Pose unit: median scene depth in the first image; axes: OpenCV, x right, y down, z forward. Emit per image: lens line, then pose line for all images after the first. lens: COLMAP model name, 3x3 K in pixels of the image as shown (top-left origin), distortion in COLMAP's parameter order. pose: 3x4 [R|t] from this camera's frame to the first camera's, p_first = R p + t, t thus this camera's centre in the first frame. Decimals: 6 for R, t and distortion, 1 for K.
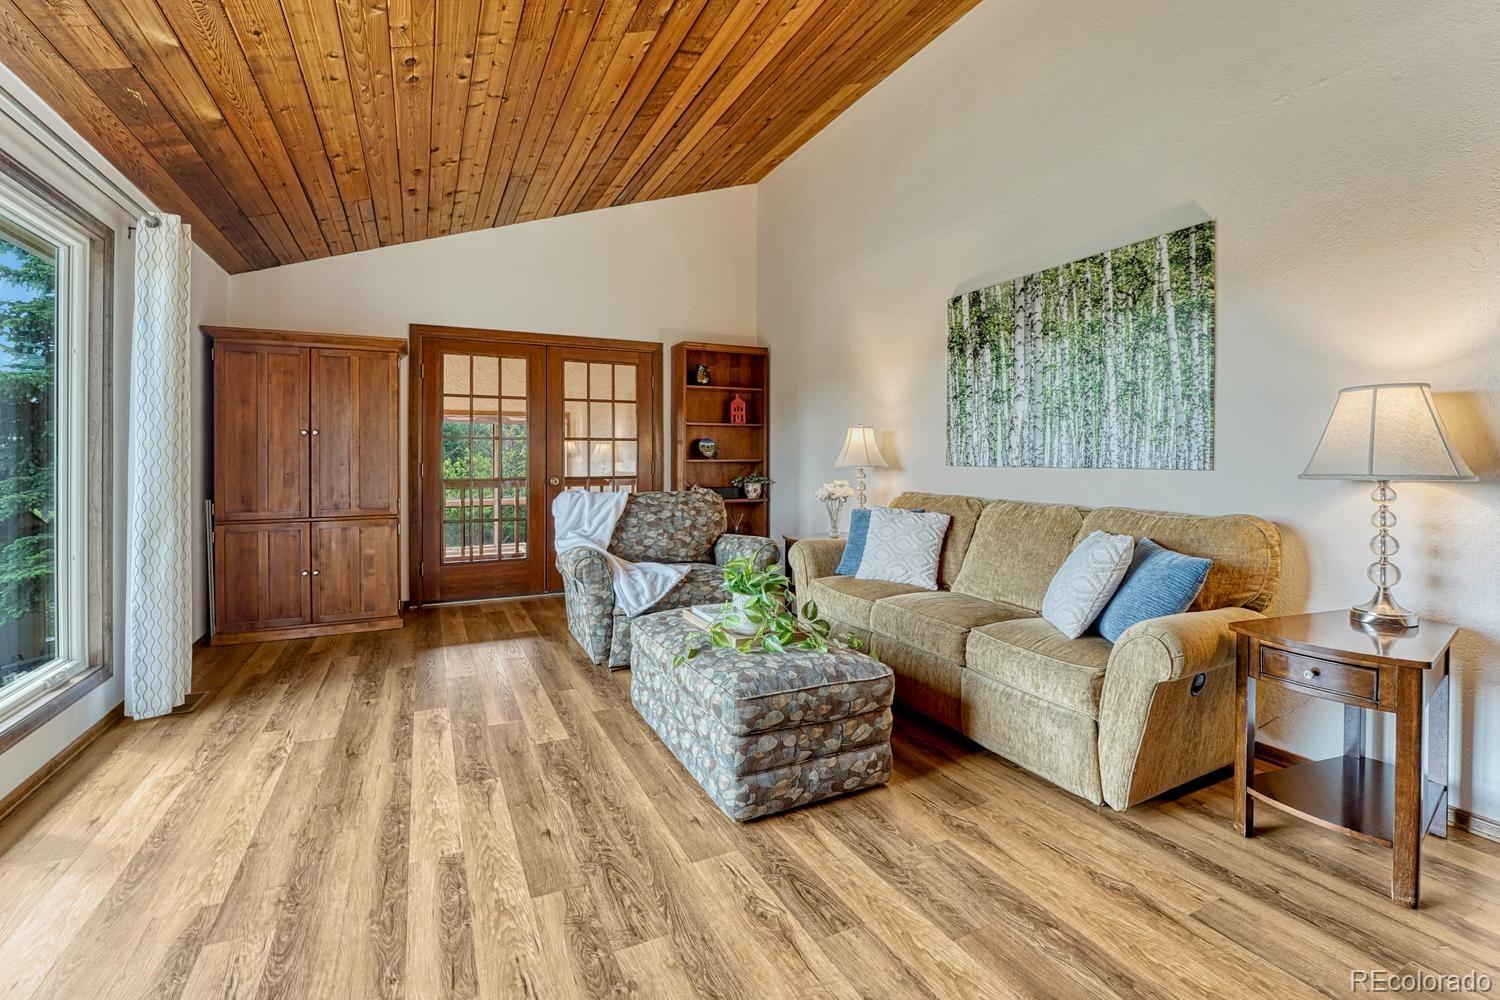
lens RADIAL K [[668.5, 0, 758.1], [0, 668.5, 462.5], [0, 0, 1]] dist [-0.020753, -0.000360]
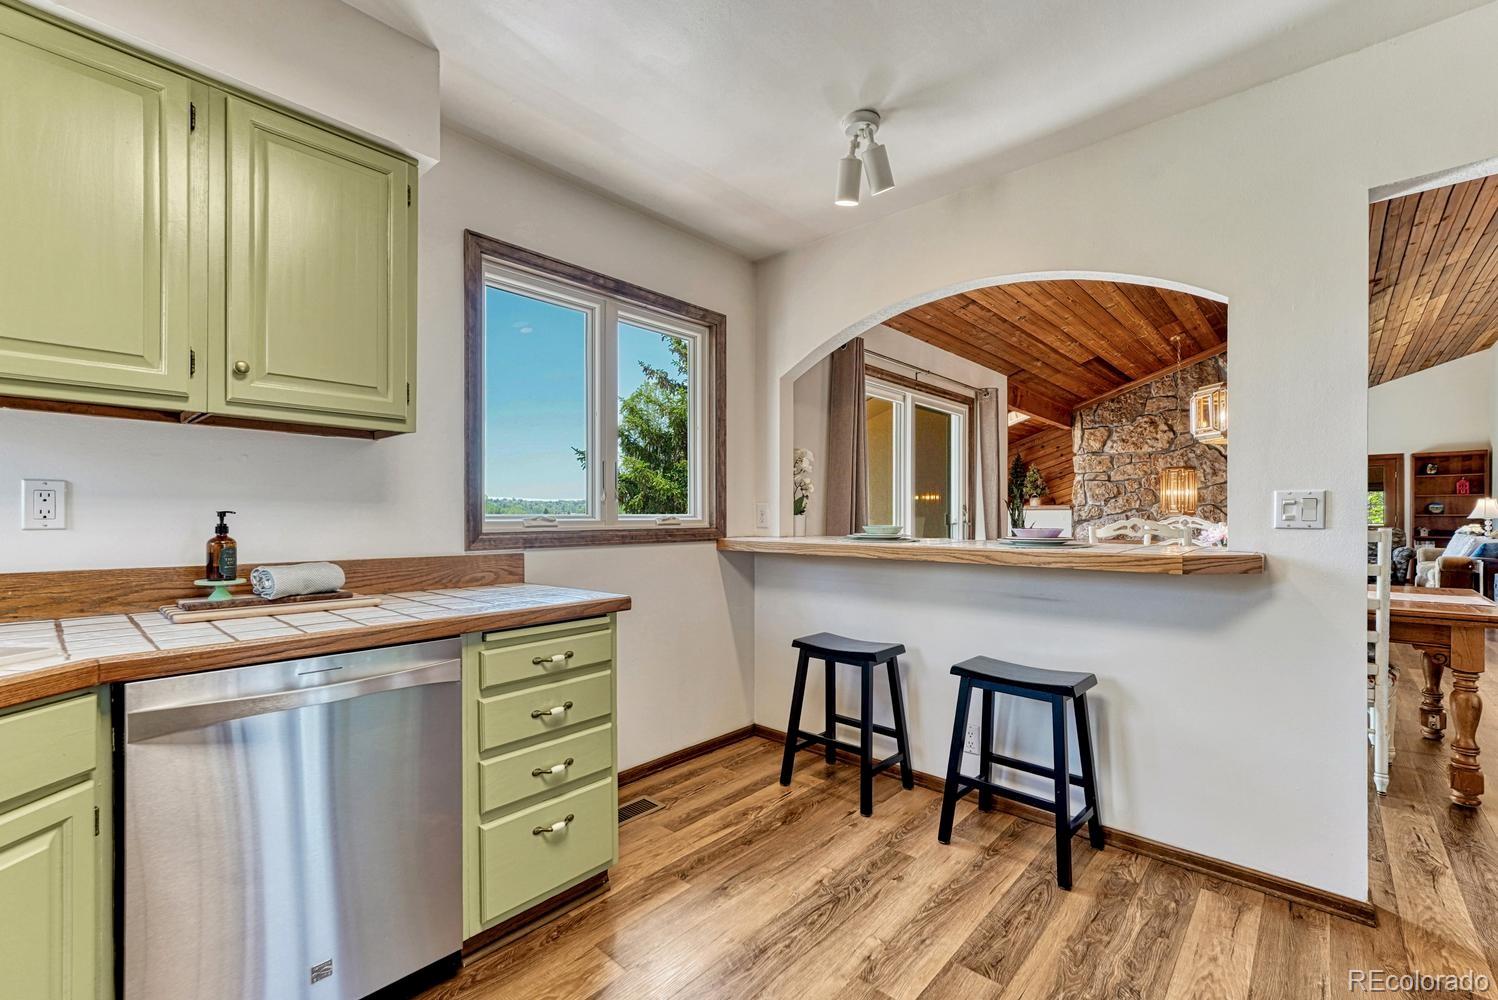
lens RADIAL K [[632.3, 0, 770.2], [0, 632.3, 518.9], [0, 0, 1]] dist [0.020161, 0.000754]
pose [[0.380336, 0.005409, -0.924833, 1.498204], [-0.006109, 0.999976, 0.003336, 0.021145], [0.924828, 0.004381, 0.380360, -2.351240]]
